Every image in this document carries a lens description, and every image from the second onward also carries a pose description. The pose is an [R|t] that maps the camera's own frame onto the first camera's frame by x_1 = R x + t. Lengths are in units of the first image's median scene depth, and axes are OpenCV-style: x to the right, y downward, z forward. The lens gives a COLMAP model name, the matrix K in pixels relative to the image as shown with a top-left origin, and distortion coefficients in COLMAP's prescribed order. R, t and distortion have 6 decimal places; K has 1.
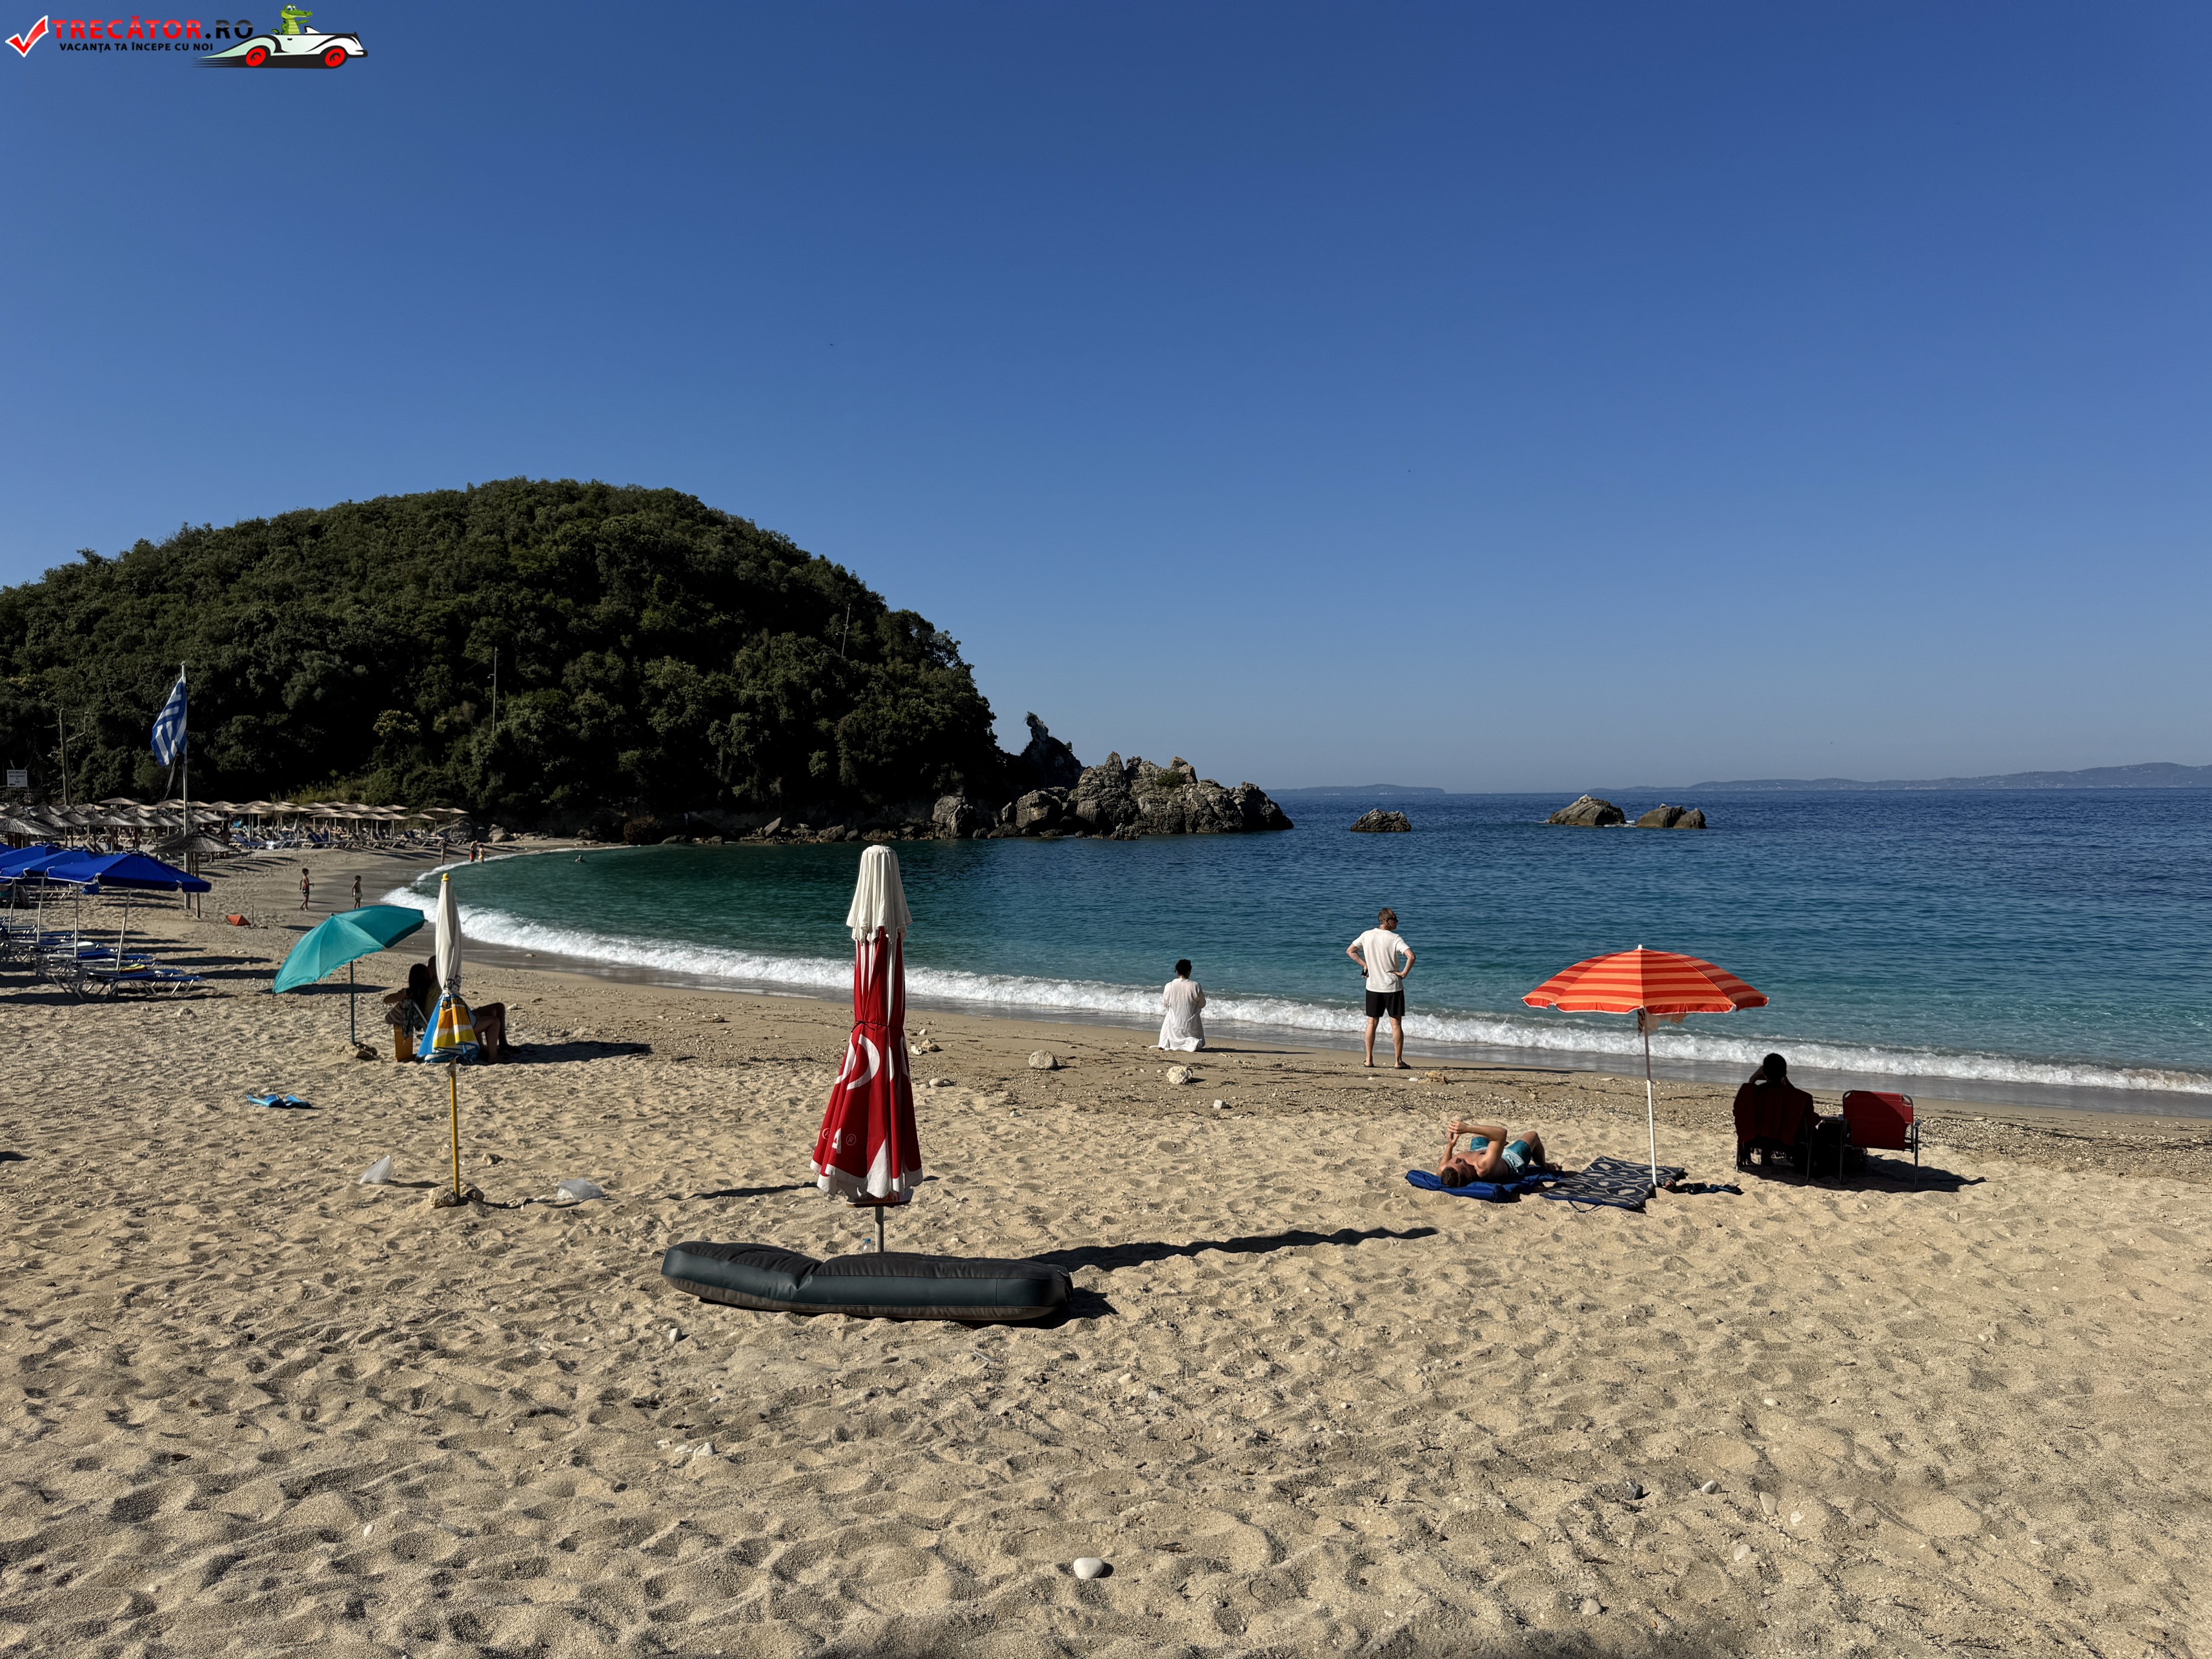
lens RADIAL K [[1572.8, 0, 1124.3], [0, 1572.8, 812.3], [0, 0, 1]] dist [0.038691, -0.052843]
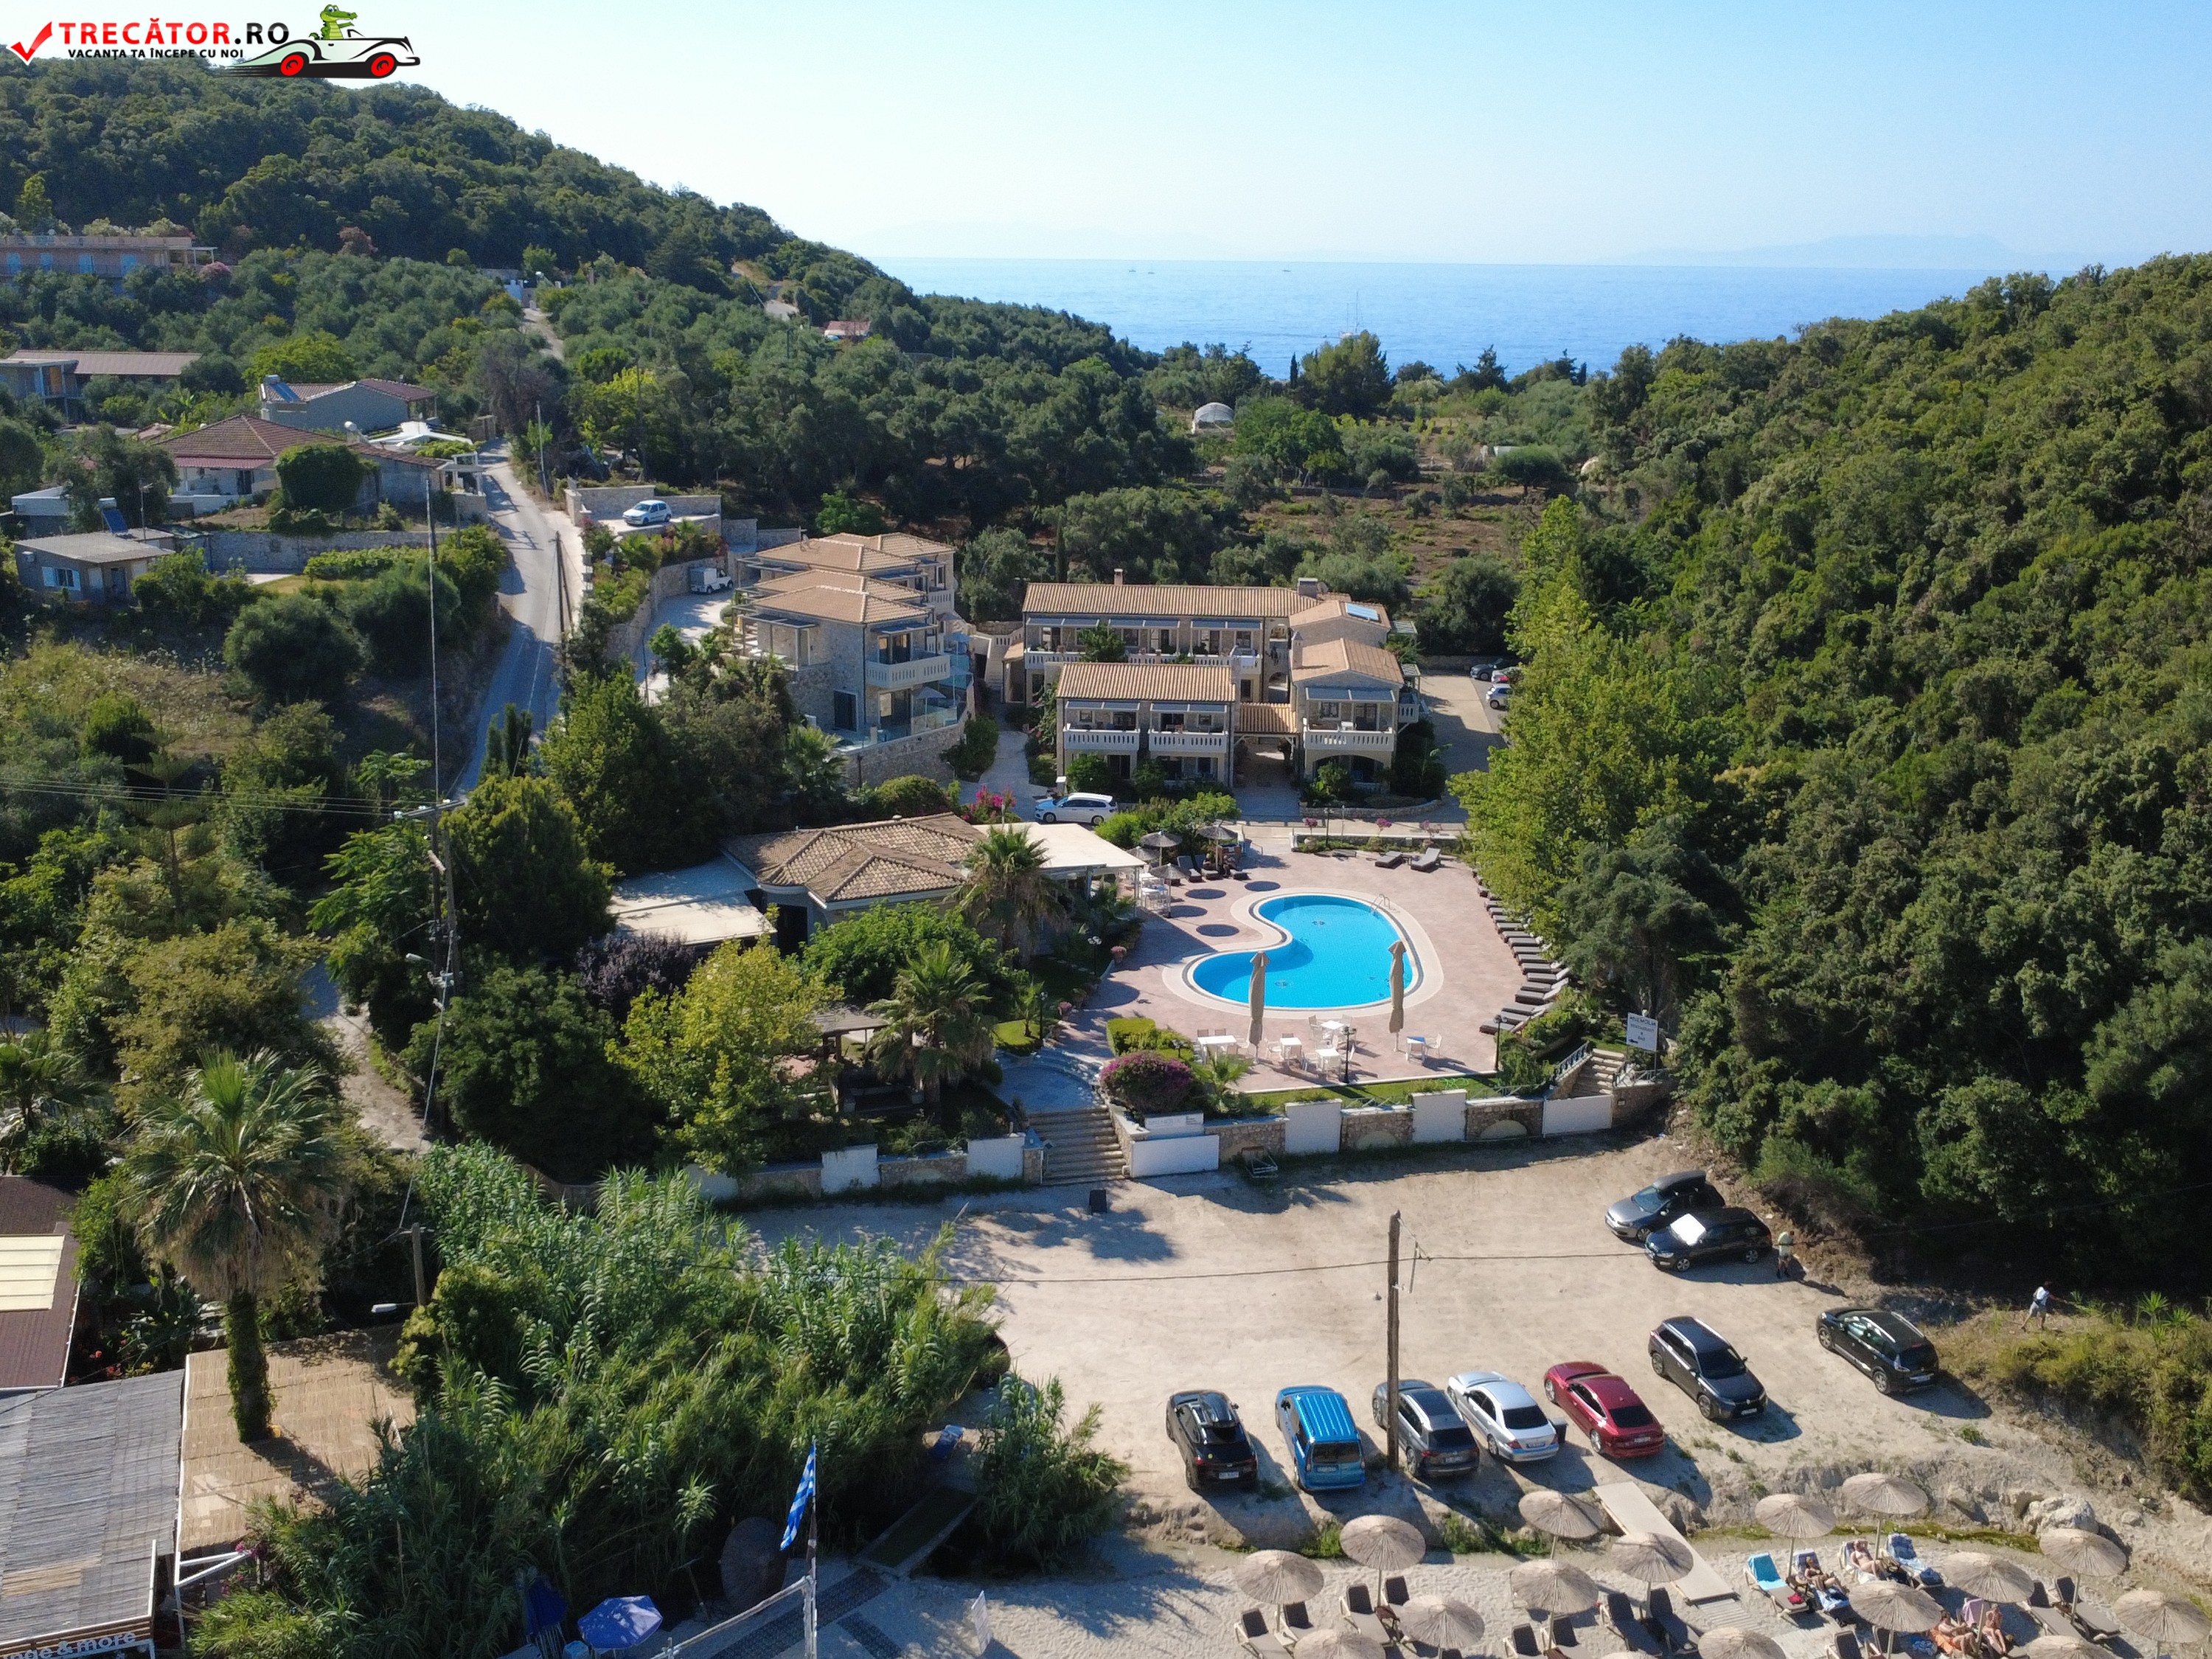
lens RADIAL K [[2184.9, 0, 1095.4], [0, 2184.9, 839.4], [0, 0, 1]] dist [-0.004478, 0.000000]
pose [[0.381465, 0.258436, -0.887522, -0.147160], [-0.024785, 0.962638, 0.269656, -0.232787], [0.924051, -0.080867, 0.373618, 0.518387]]
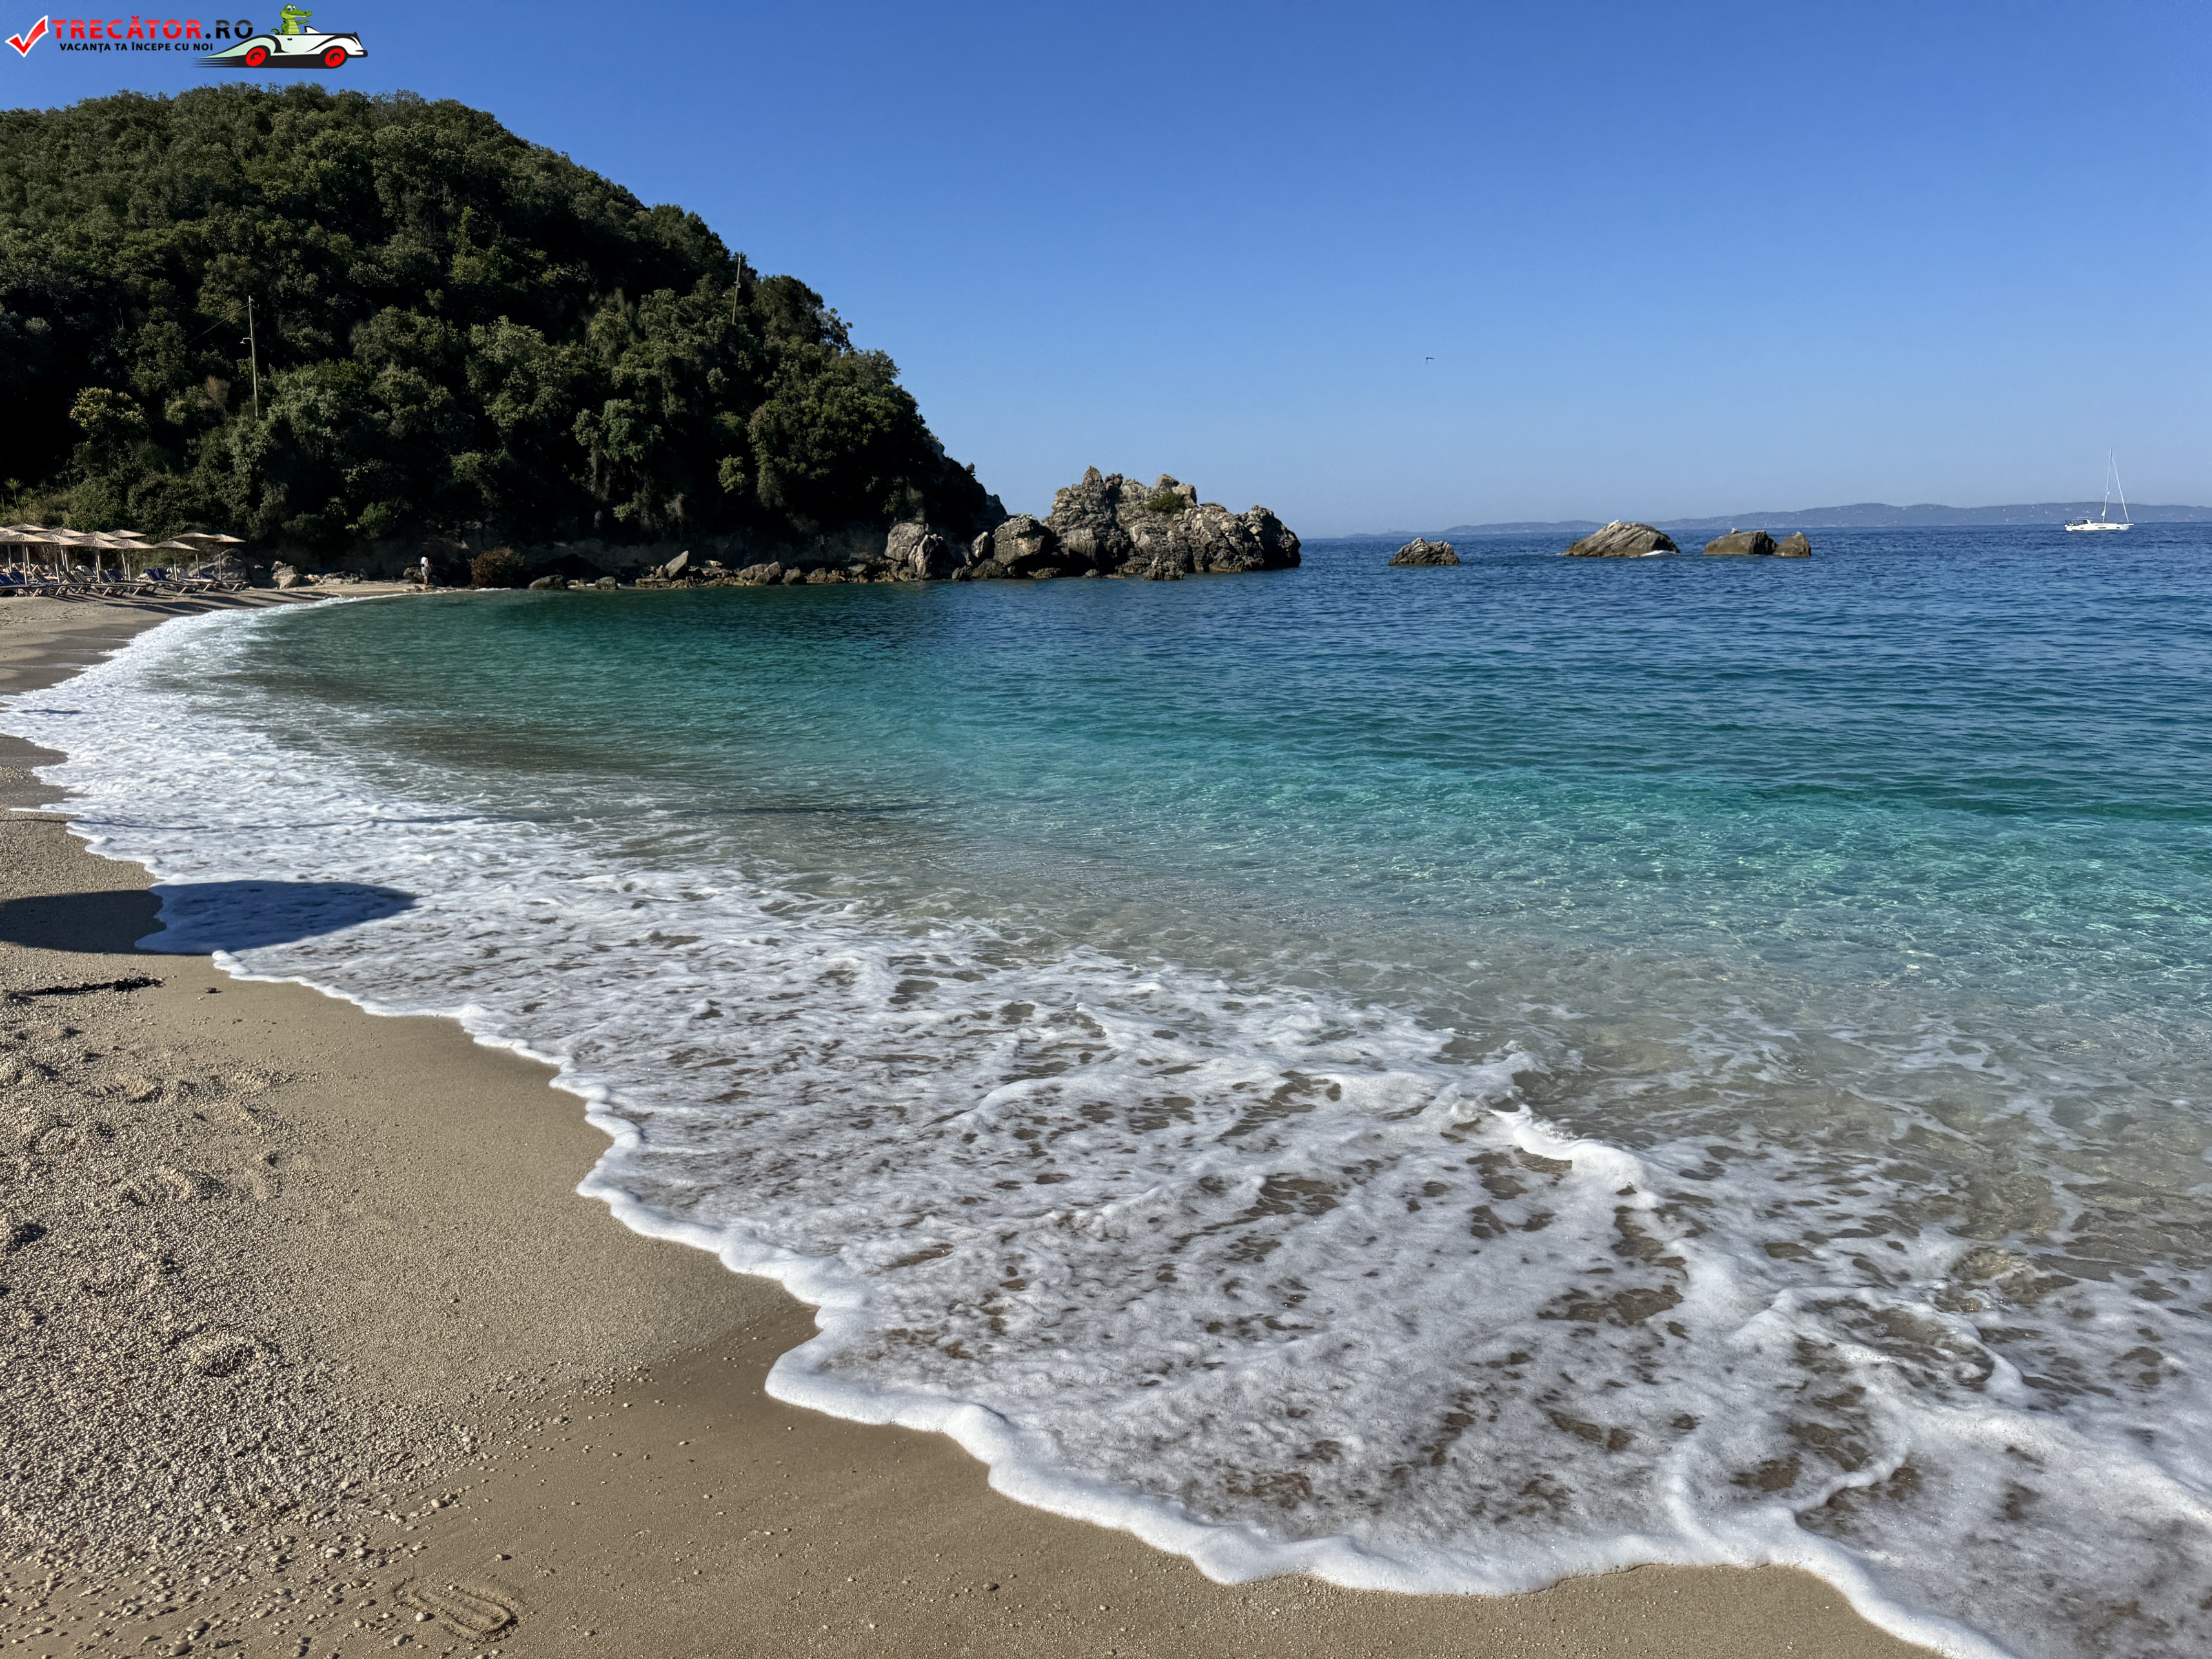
lens RADIAL K [[1598.1, 0, 1086.9], [0, 1598.1, 827.5], [0, 0, 1]] dist [0.003669, 0.002865]
pose [[0.992232, -0.029283, 0.120906, -0.127334], [0.009107, 0.986390, 0.164168, 0.009418], [-0.124068, -0.161792, 0.978995, 0.242527]]
